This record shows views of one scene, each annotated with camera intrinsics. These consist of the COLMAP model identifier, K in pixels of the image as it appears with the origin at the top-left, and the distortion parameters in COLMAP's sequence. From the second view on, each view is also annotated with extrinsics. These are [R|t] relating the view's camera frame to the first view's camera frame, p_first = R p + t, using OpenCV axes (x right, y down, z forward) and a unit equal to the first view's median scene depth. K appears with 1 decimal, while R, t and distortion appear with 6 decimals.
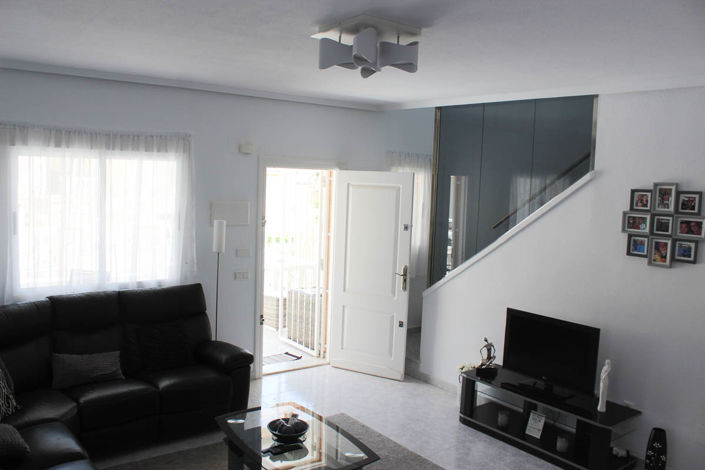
lens RADIAL K [[588.2, 0, 352.5], [0, 588.2, 235.0], [0, 0, 1]] dist [-0.174434, 0.156838]
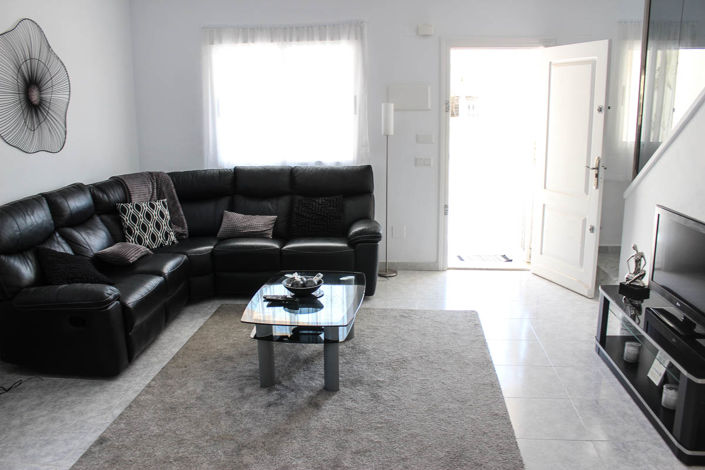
lens RADIAL K [[588.2, 0, 352.5], [0, 588.2, 235.0], [0, 0, 1]] dist [-0.174434, 0.156838]
pose [[0.730308, 0.102188, -0.675432, 0.439988], [-0.024433, 0.992023, 0.123667, 0.079302], [0.682681, -0.073812, 0.726979, 0.208653]]
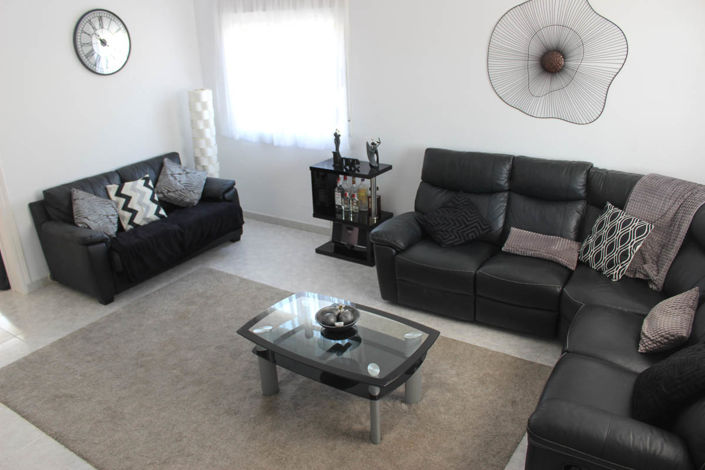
lens RADIAL K [[588.2, 0, 352.5], [0, 588.2, 235.0], [0, 0, 1]] dist [-0.174434, 0.156838]
pose [[-0.952044, 0.106772, -0.286725, 0.078823], [-0.028763, 0.901749, 0.431302, -0.124129], [0.304605, 0.418866, -0.855434, 1.184513]]
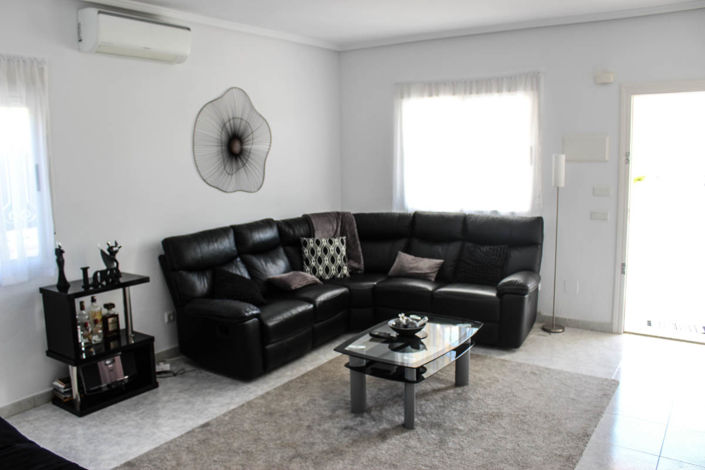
lens RADIAL K [[588.2, 0, 352.5], [0, 588.2, 235.0], [0, 0, 1]] dist [-0.174434, 0.156838]
pose [[0.312215, 0.092424, -0.945505, 0.606577], [-0.057797, 0.995261, 0.078203, 0.055751], [0.948252, 0.030231, 0.316077, 0.367688]]
